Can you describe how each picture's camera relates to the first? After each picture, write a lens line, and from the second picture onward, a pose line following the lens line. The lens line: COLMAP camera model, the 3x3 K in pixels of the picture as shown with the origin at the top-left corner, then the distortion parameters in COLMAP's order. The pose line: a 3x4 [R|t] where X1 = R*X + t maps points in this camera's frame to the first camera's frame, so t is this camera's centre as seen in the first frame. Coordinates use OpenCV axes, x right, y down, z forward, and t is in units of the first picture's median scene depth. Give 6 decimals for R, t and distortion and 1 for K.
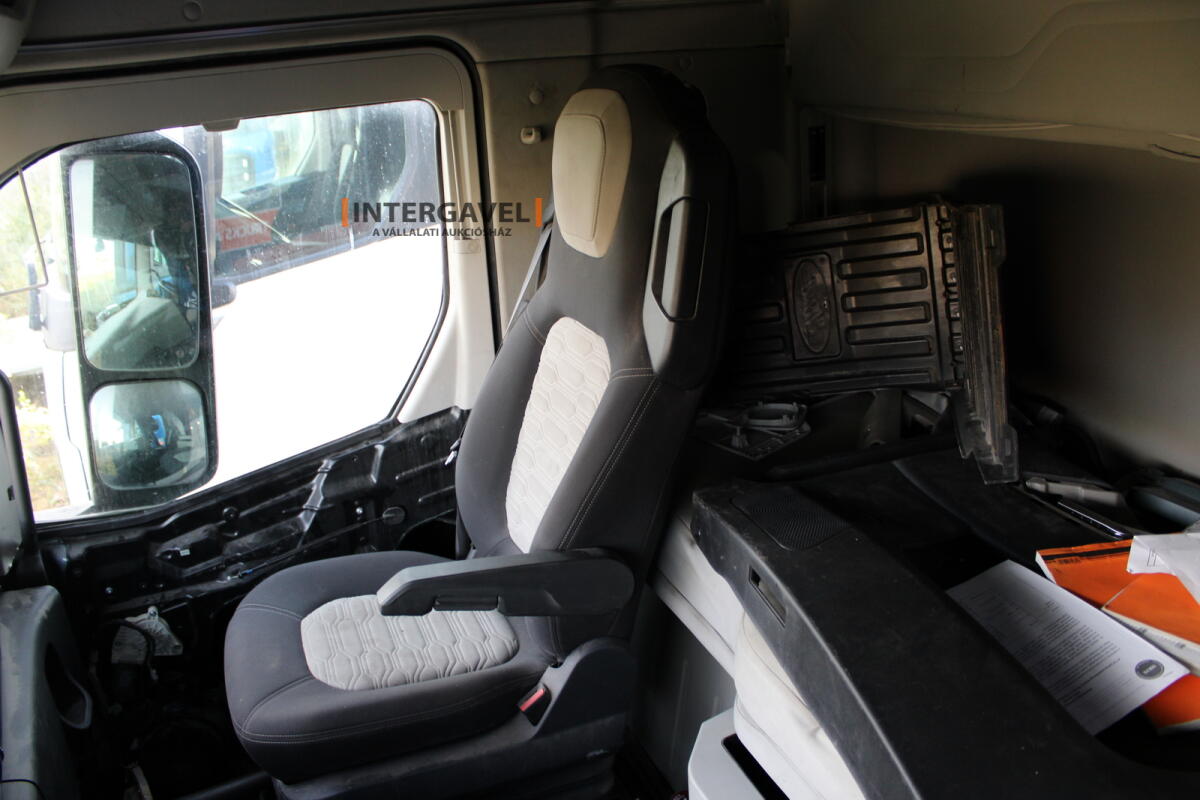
lens RADIAL K [[996.0, 0, 591.4], [0, 996.0, 413.8], [0, 0, 1]] dist [-0.165246, 0.144202]
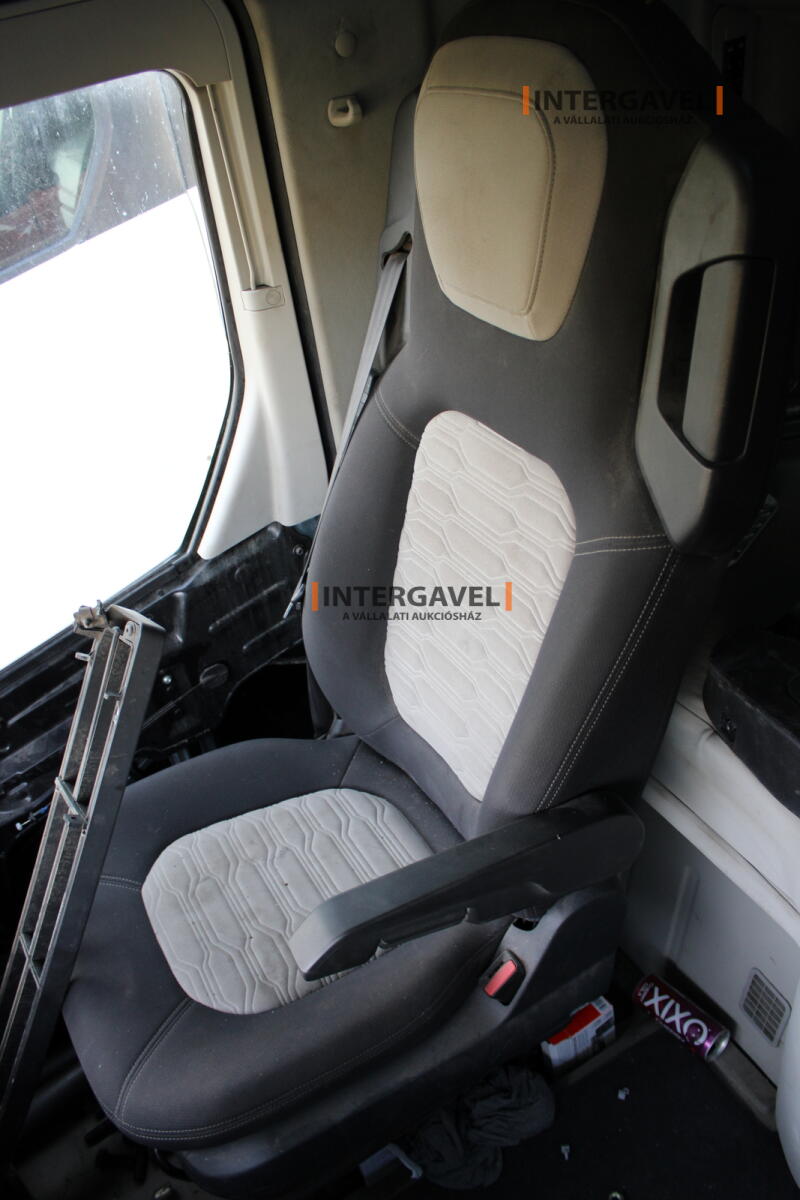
lens RADIAL K [[986.2, 0, 400.5], [0, 986.2, 607.8], [0, 0, 1]] dist [-0.170205, 0.145300]
pose [[0.985904, -0.153127, 0.067425, -0.112851], [0.127980, 0.949759, 0.285621, -0.148461], [-0.107774, -0.272966, 0.955968, 0.324563]]
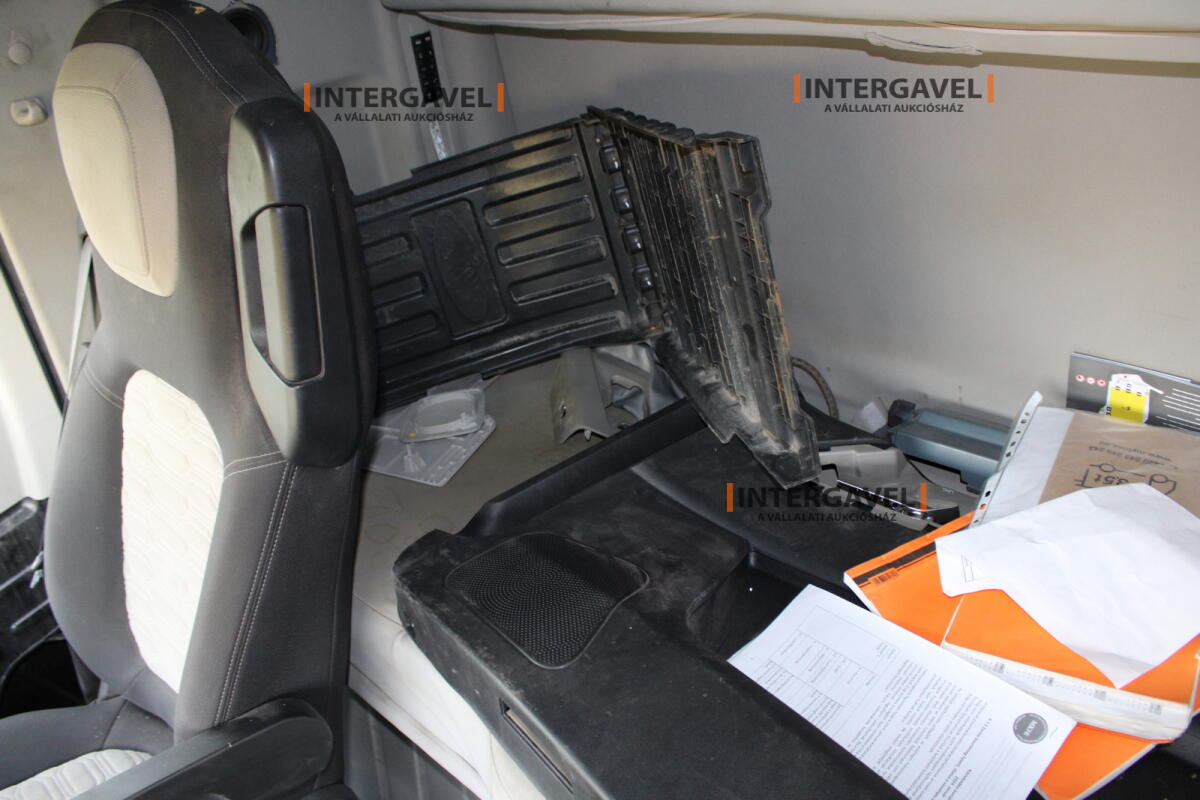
lens RADIAL K [[986.2, 0, 596.0], [0, 986.2, 403.0], [0, 0, 1]] dist [-0.170205, 0.145300]
pose [[0.913438, -0.238983, 0.329422, 0.036294], [0.199174, 0.968379, 0.150241, -0.102733], [-0.354910, -0.071623, 0.932153, 0.223114]]
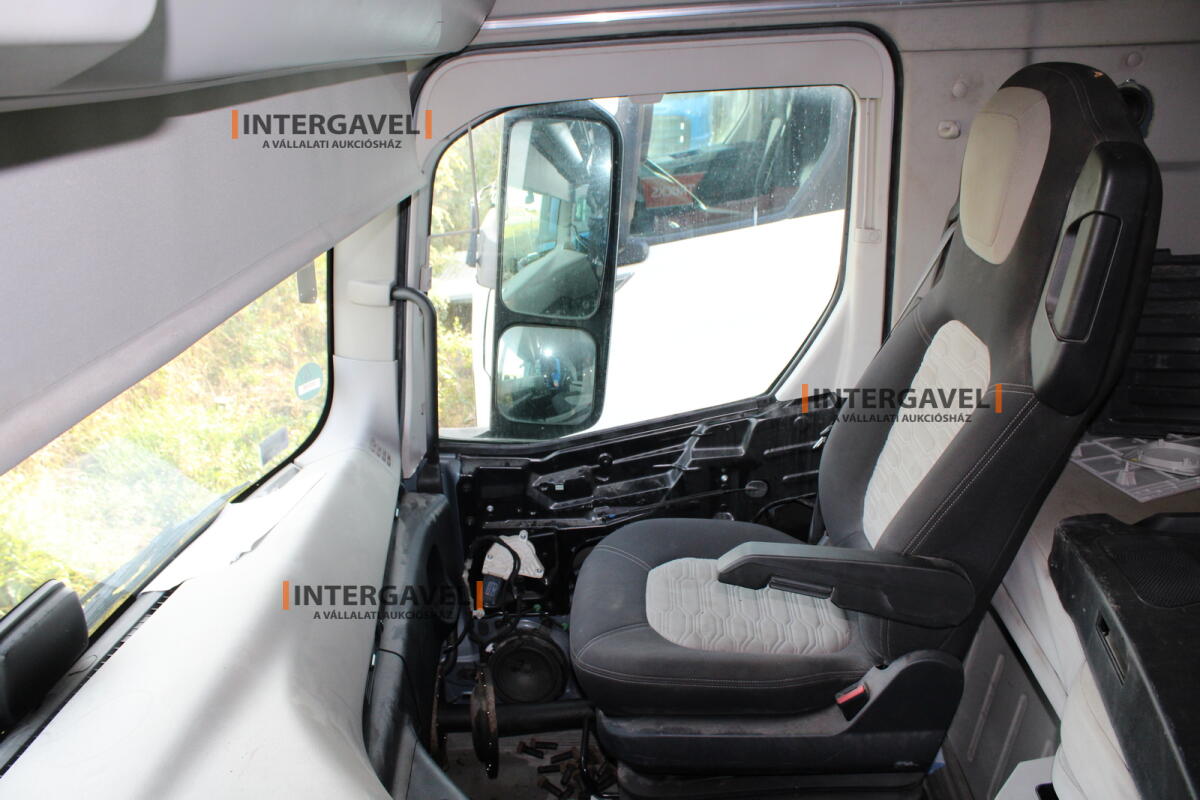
lens RADIAL K [[996.0, 0, 591.4], [0, 996.0, 413.8], [0, 0, 1]] dist [-0.165246, 0.144202]
pose [[0.909939, 0.159630, -0.382791, 0.027466], [-0.148958, 0.987166, 0.057573, -0.008004], [0.387069, 0.004632, 0.922039, -0.015850]]
